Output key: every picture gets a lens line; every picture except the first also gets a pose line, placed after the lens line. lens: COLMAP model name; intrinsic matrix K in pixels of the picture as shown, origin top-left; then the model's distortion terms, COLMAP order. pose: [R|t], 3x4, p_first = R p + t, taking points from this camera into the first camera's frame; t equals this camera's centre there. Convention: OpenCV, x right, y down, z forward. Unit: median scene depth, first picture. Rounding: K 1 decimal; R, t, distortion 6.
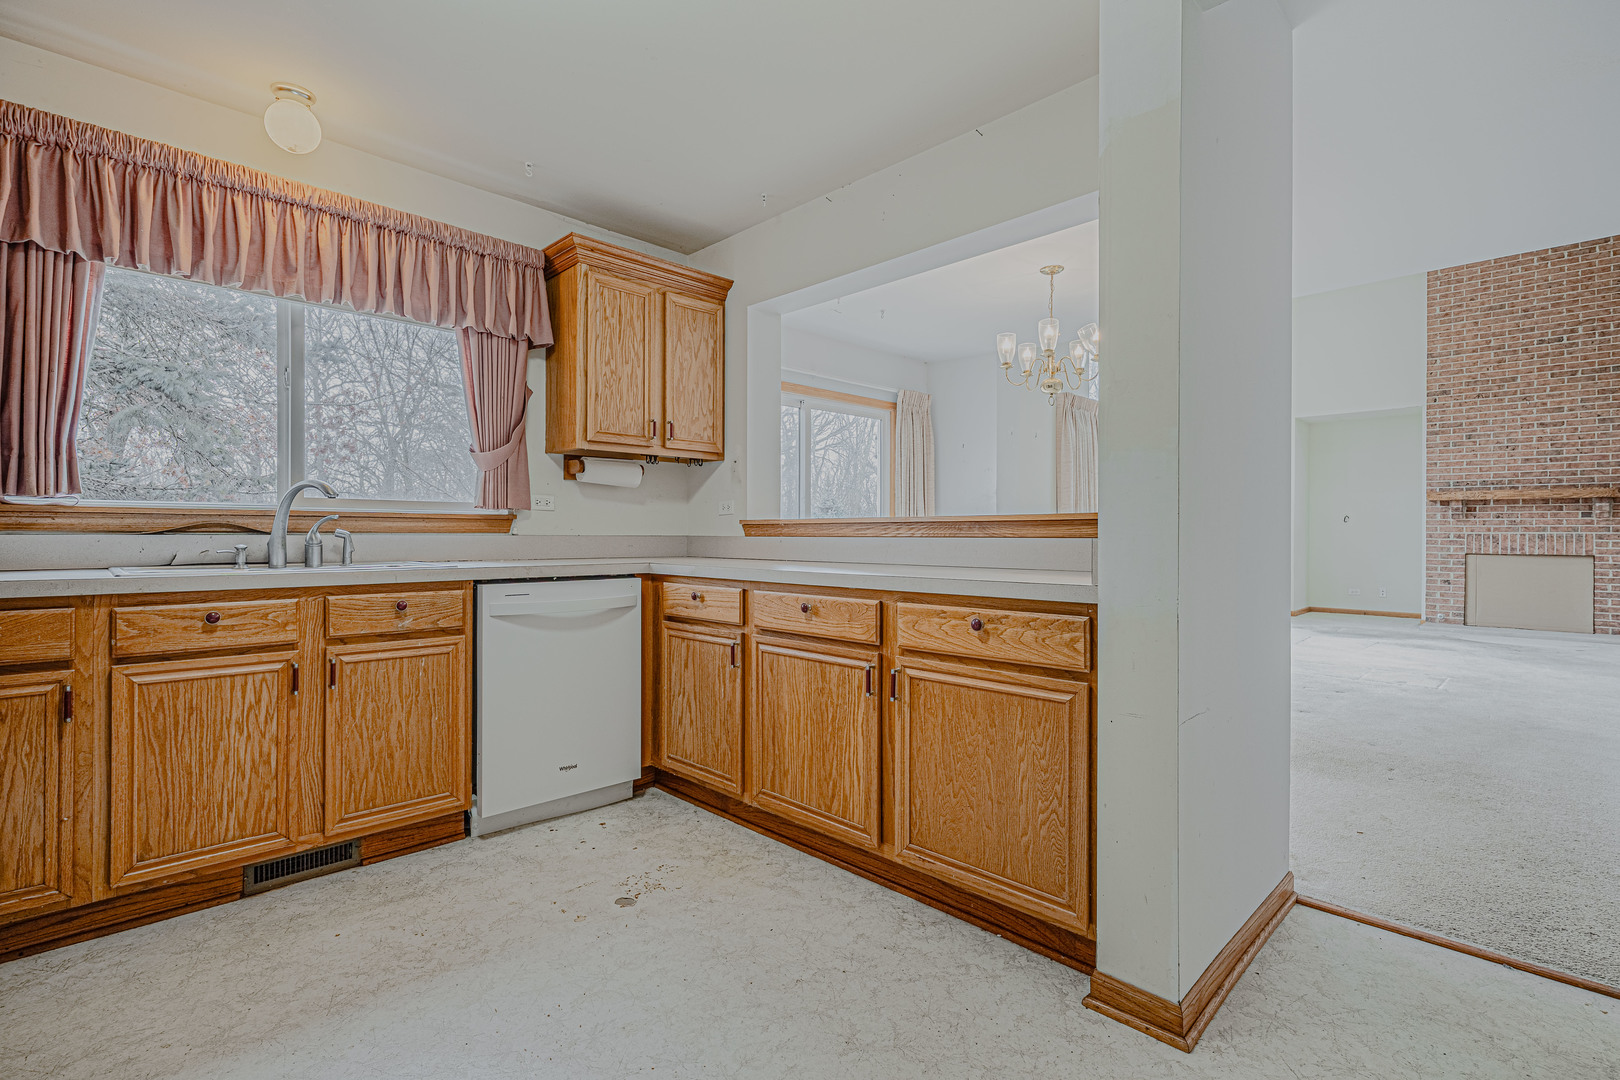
lens RADIAL K [[752.5, 0, 807.1], [0, 752.5, 534.7], [0, 0, 1]] dist [-0.000398, 0.000456]
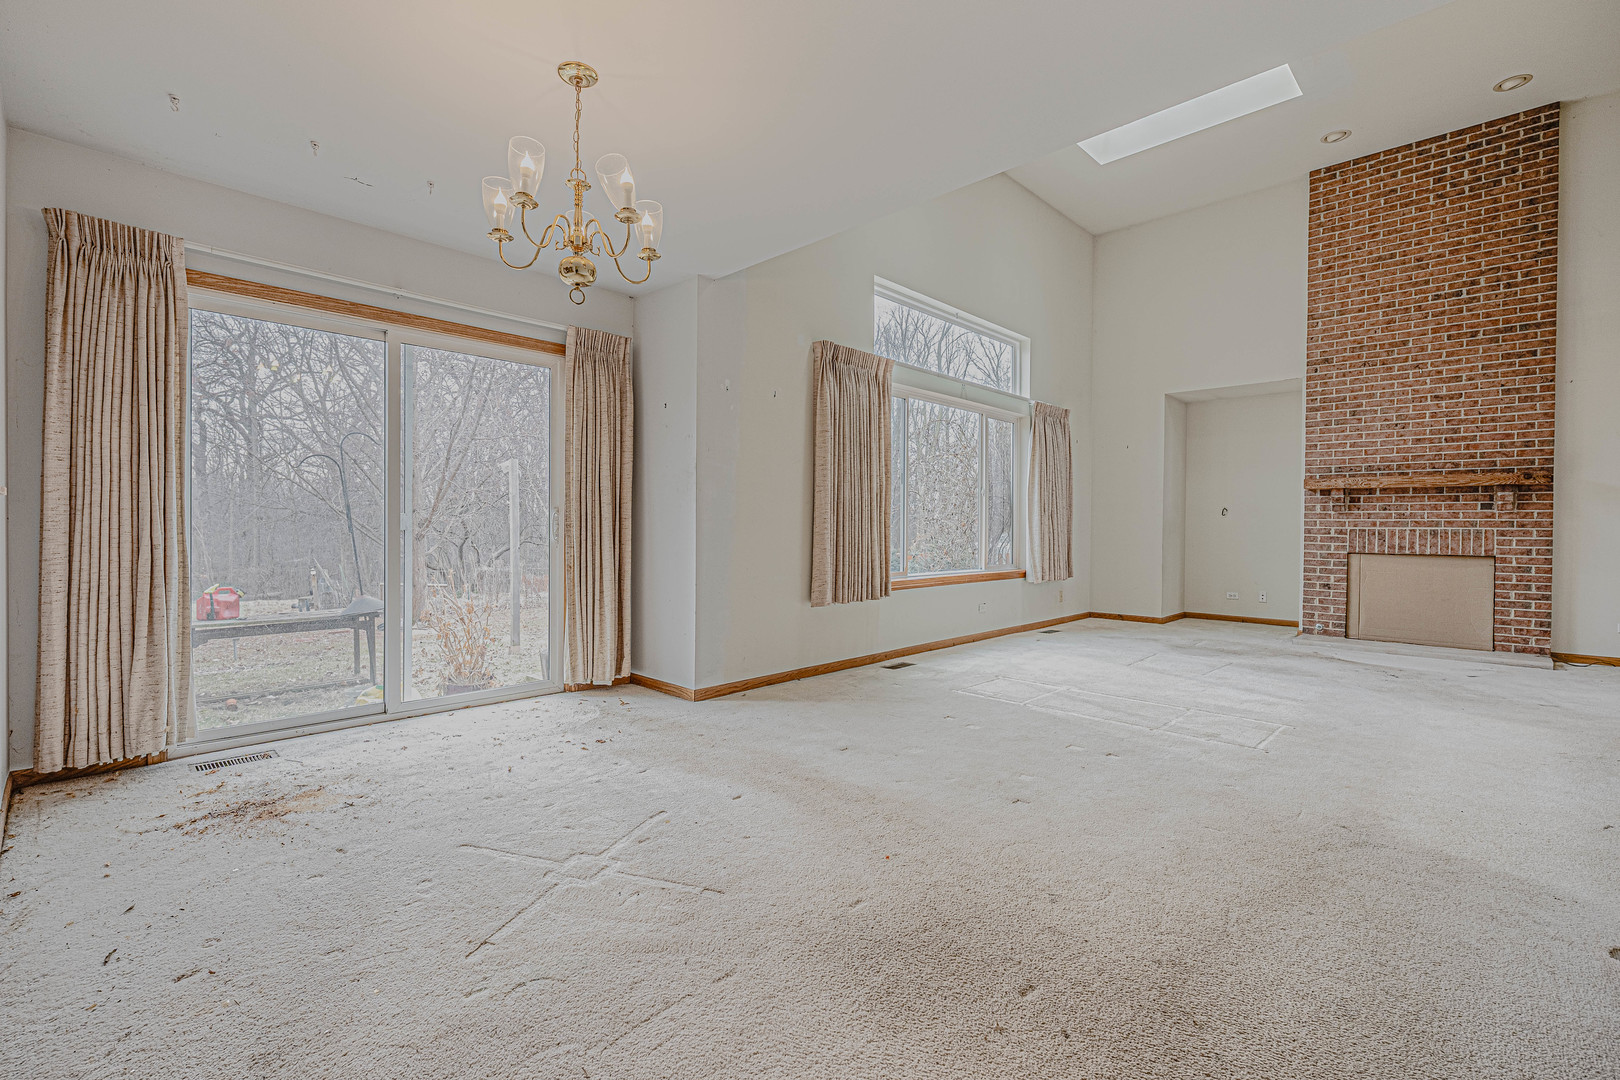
lens RADIAL K [[715.2, 0, 807.5], [0, 715.2, 534.9], [0, 0, 1]] dist [0.000802, 0.000335]
pose [[0.999655, 0.006126, 0.025558, 0.619384], [-0.006299, 0.999958, 0.006691, 0.009057], [-0.025516, -0.006850, 0.999651, 0.535269]]
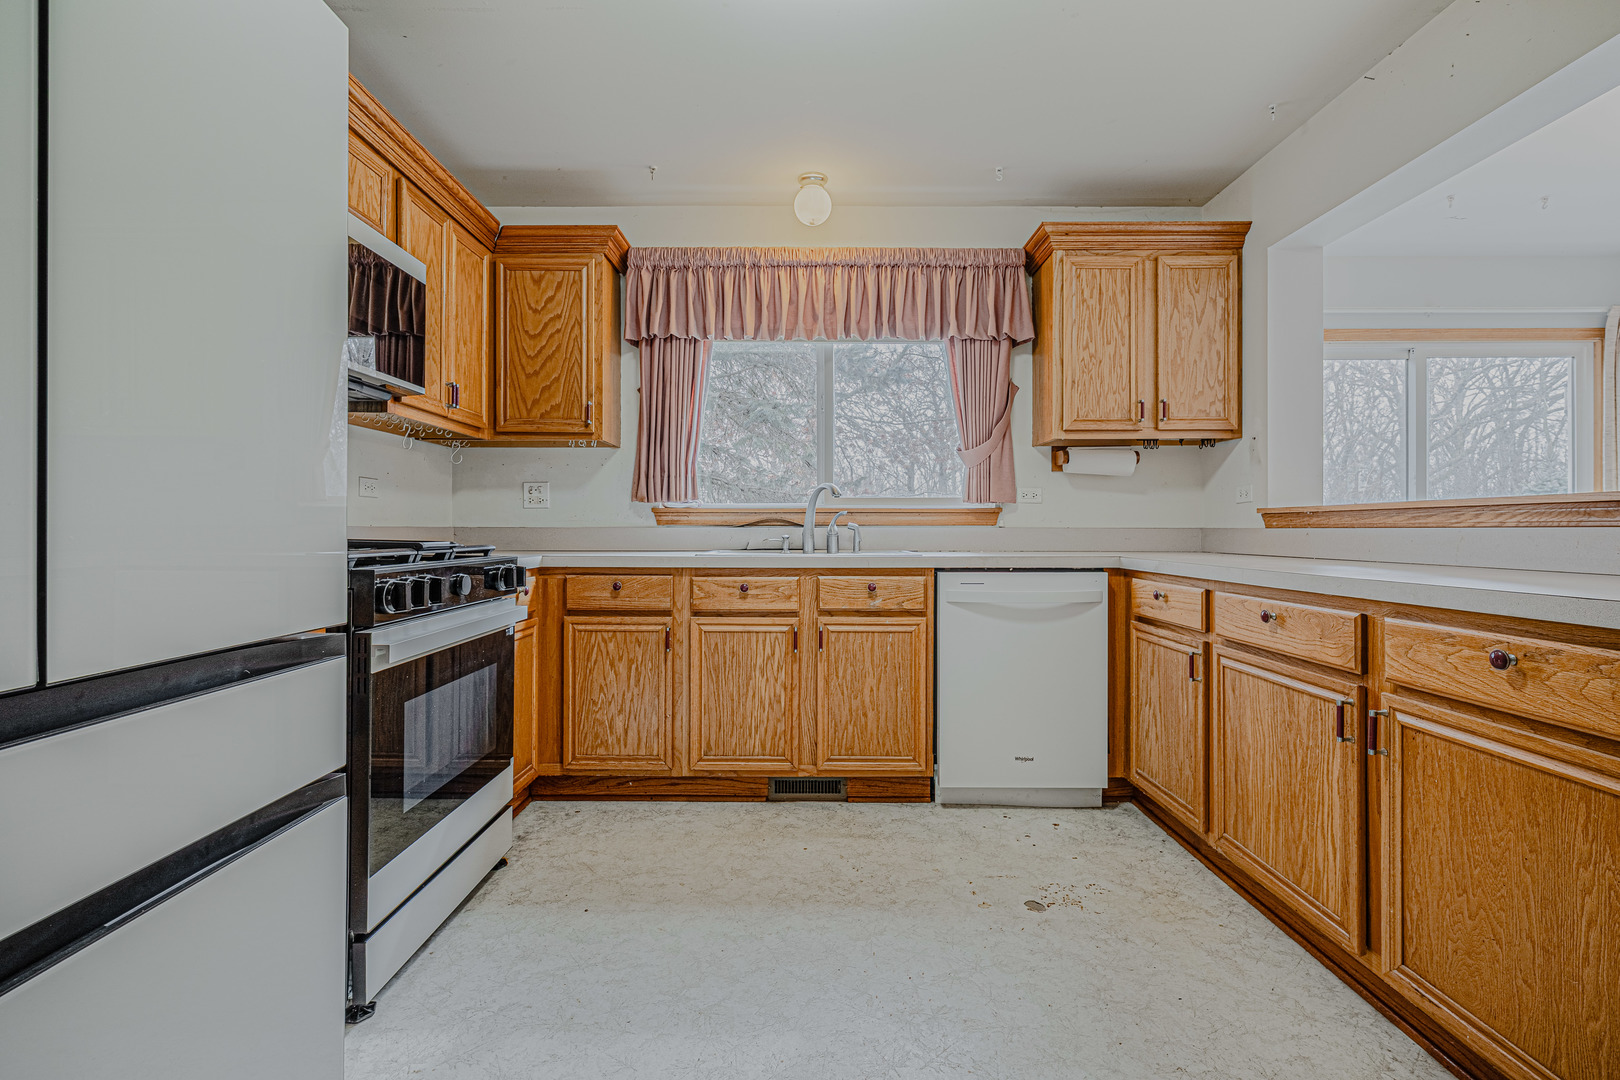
lens RADIAL K [[747.8, 0, 807.3], [0, 747.8, 529.2], [0, 0, 1]] dist [-0.005219, 0.004304]
pose [[0.712040, -0.002767, -0.702134, 0.146570], [0.001188, 0.999996, -0.002736, 0.005232], [0.702138, 0.001114, 0.712040, 0.074917]]
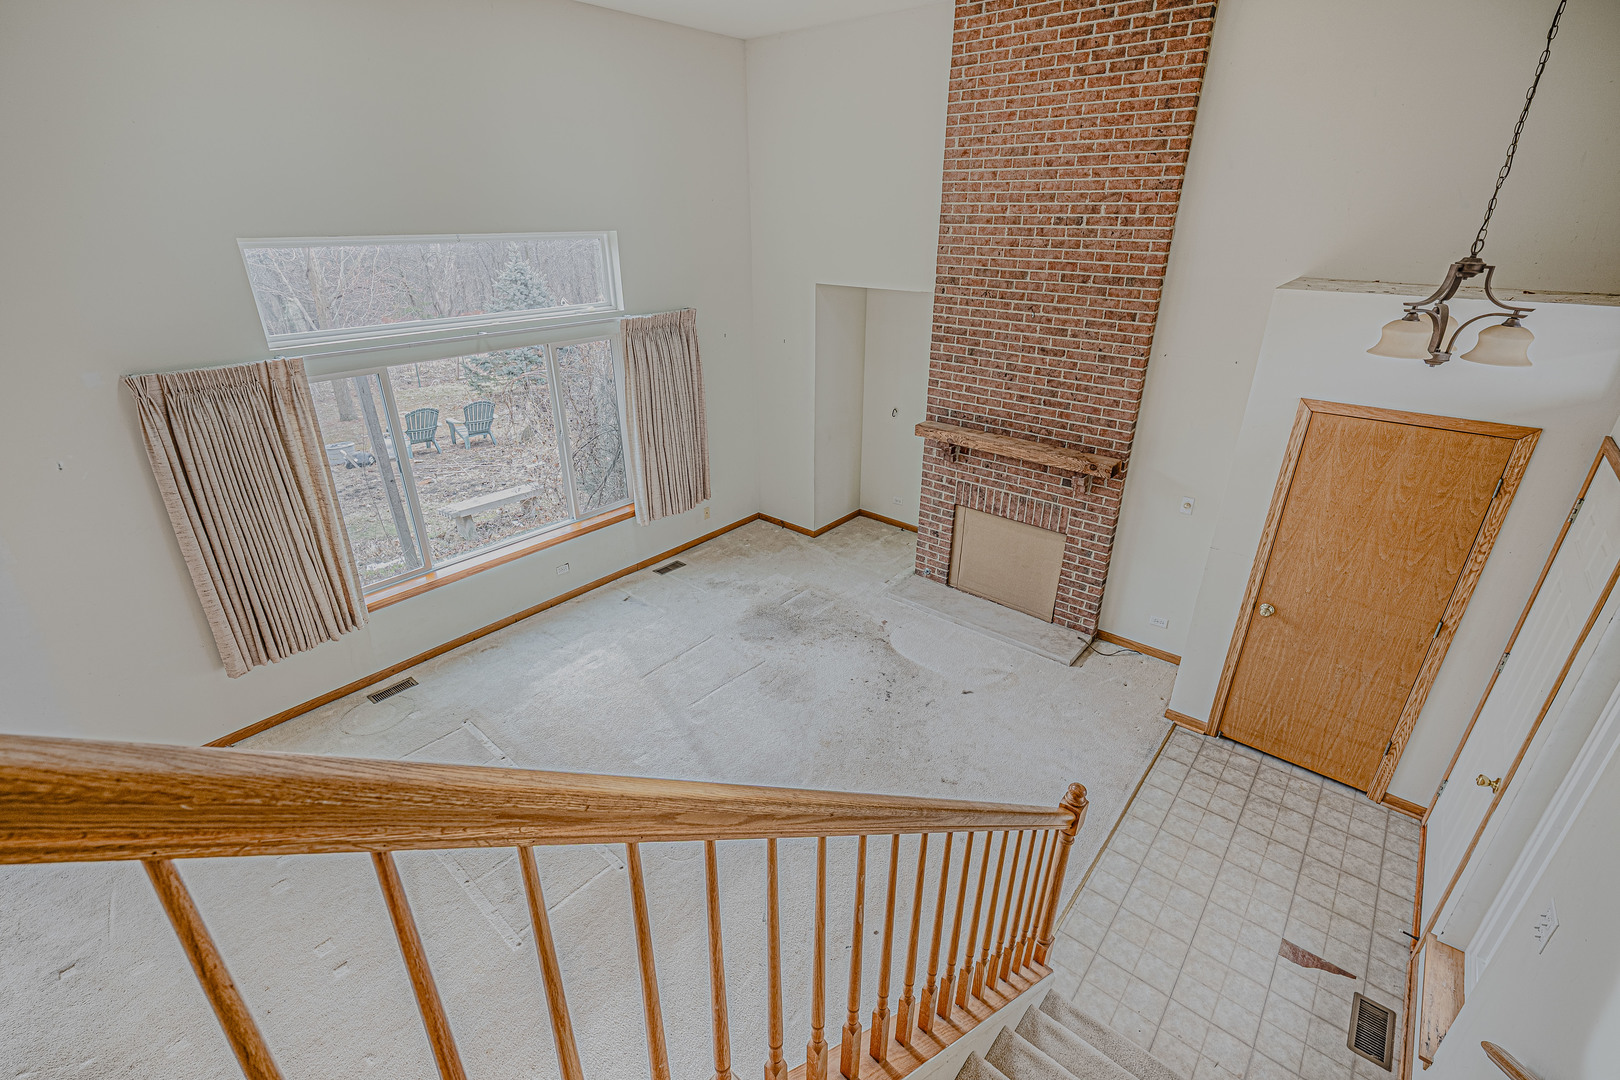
lens RADIAL K [[720.9, 0, 806.2], [0, 720.9, 534.0], [0, 0, 1]] dist [-0.000594, -0.000048]
pose [[0.996272, -0.035871, 0.078453, 1.629094], [0.000746, 0.912993, 0.407974, -0.613214], [-0.086262, -0.406395, 0.909617, 0.799722]]
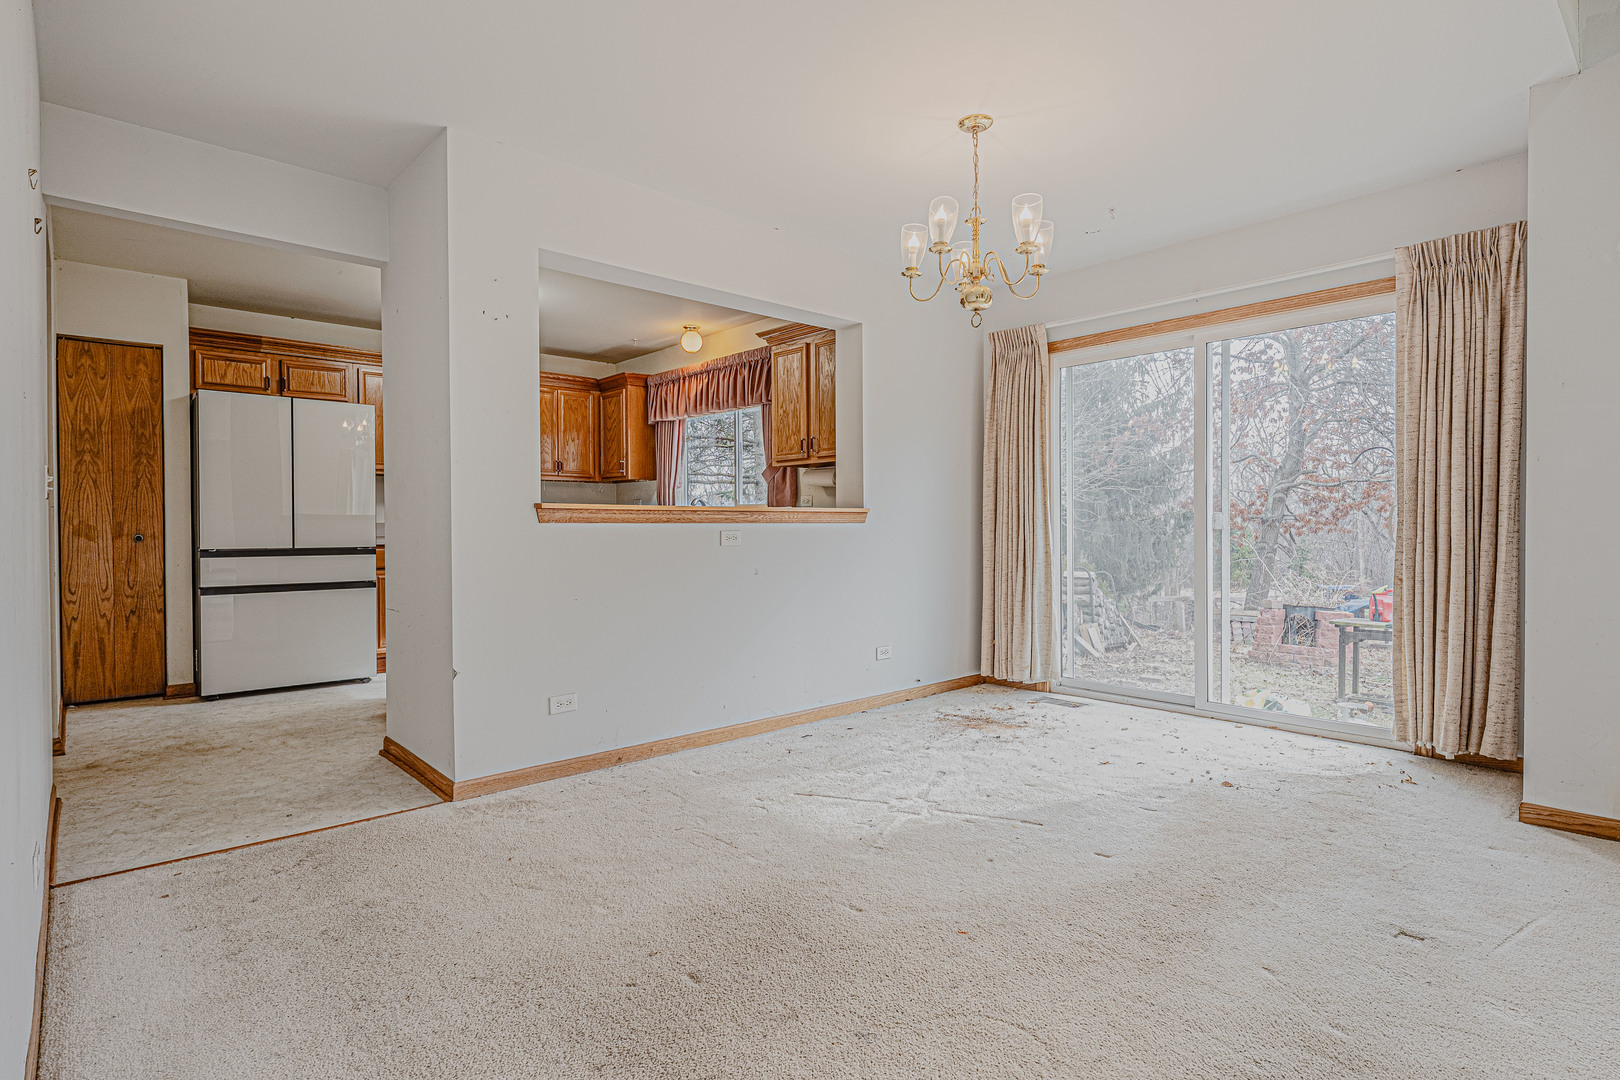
lens RADIAL K [[815.3, 0, 810.0], [0, 815.3, 540.0], [0, 0, 1]] dist [-0.001695, 0.000388]
pose [[-0.043720, 0.017943, -0.998883, 1.328079], [0.000954, 0.999839, 0.017918, 0.006159], [0.999043, -0.000169, -0.043730, 1.110278]]
